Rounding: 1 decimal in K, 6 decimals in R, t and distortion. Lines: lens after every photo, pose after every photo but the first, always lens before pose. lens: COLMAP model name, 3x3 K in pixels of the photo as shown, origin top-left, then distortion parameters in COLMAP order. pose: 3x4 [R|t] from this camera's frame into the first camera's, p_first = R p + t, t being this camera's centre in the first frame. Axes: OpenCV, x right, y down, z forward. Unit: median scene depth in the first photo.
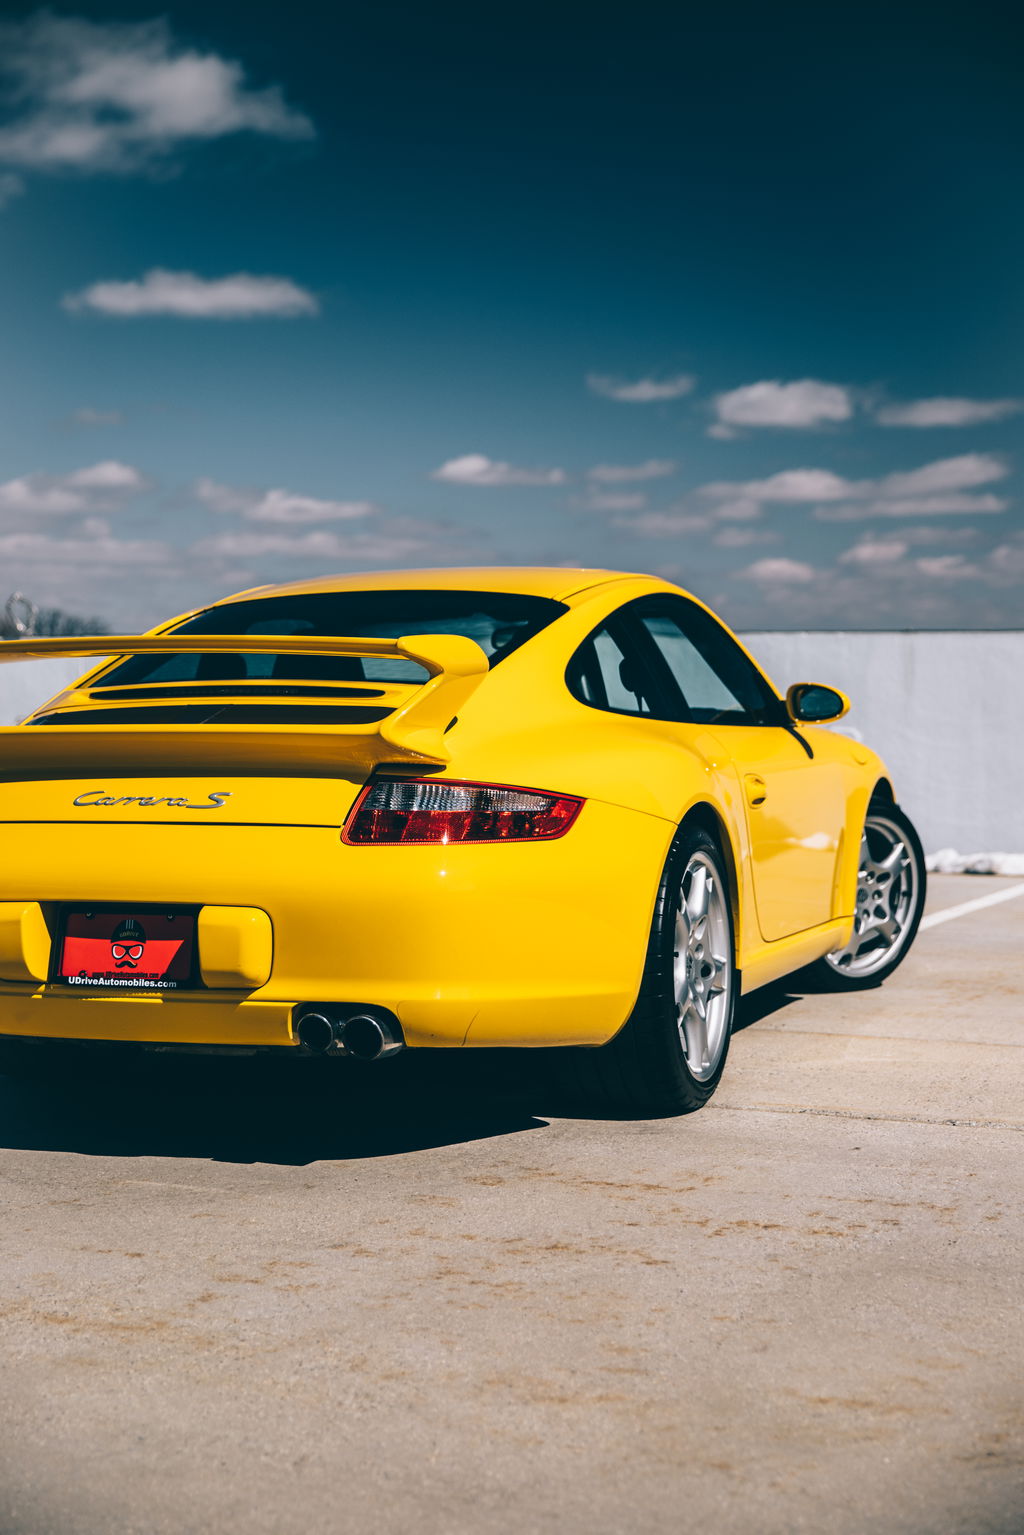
lens RADIAL K [[2421.1, 0, 515.4], [0, 2421.1, 753.3], [0, 0, 1]] dist [0.167737, 0.000000]
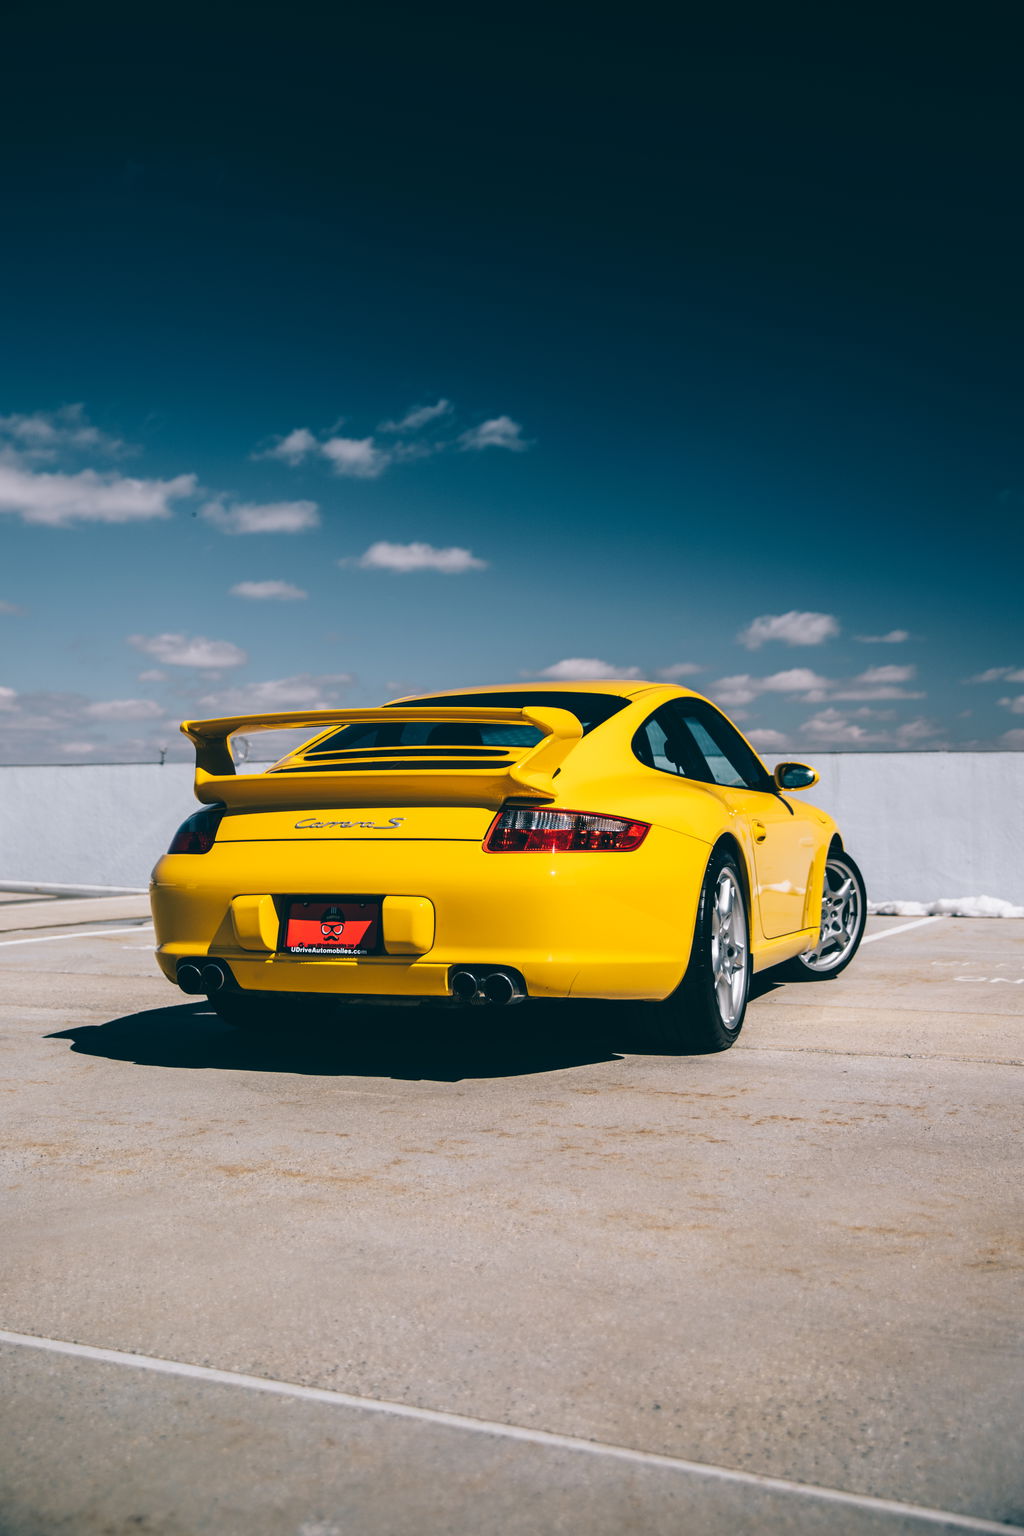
lens RADIAL K [[1592.4, 0, 518.8], [0, 1592.4, 743.7], [0, 0, 1]] dist [0.021862, 0.000000]
pose [[0.999714, -0.003199, -0.023710, -0.027419], [0.001516, 0.997500, -0.070656, 0.038834], [0.023877, 0.070600, 0.997219, 0.062862]]
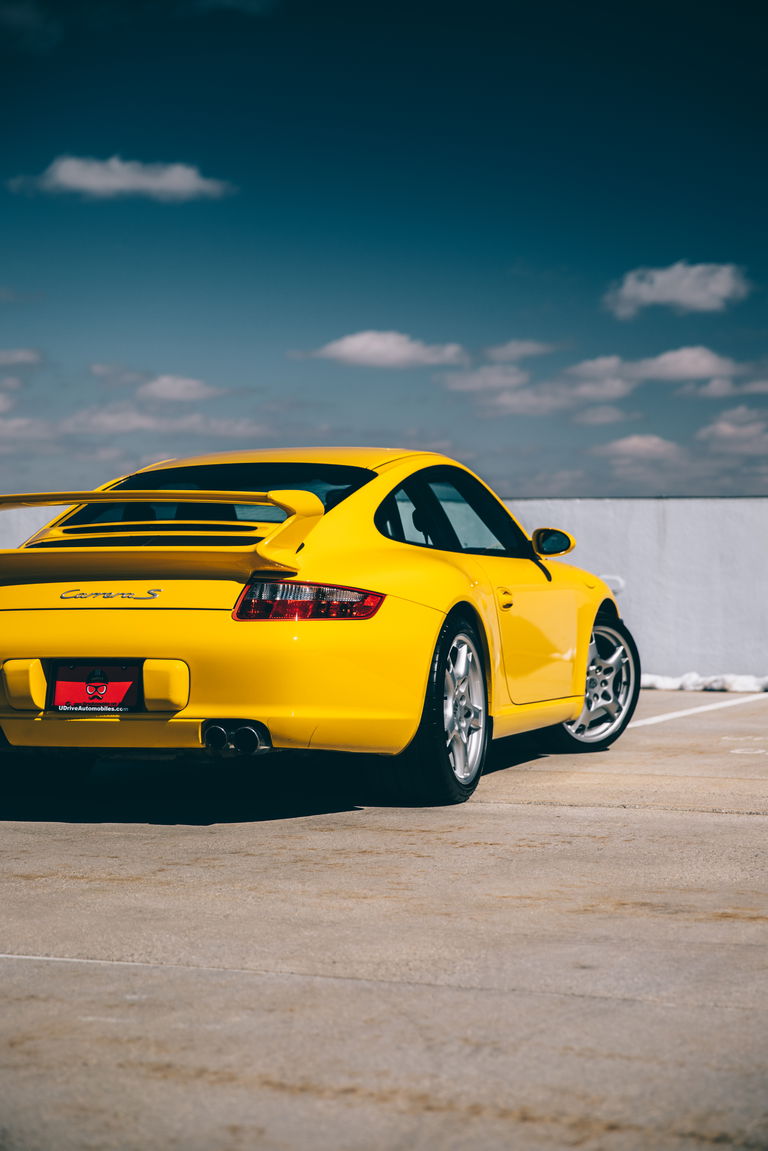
lens RADIAL K [[2277.4, 0, 377.2], [0, 2277.4, 585.9], [0, 0, 1]] dist [0.296277, 0.000000]
pose [[0.999905, -0.000444, 0.013779, 0.003084], [0.000643, 0.999895, -0.014460, 0.035451], [-0.013771, 0.014467, 0.999801, -0.493598]]
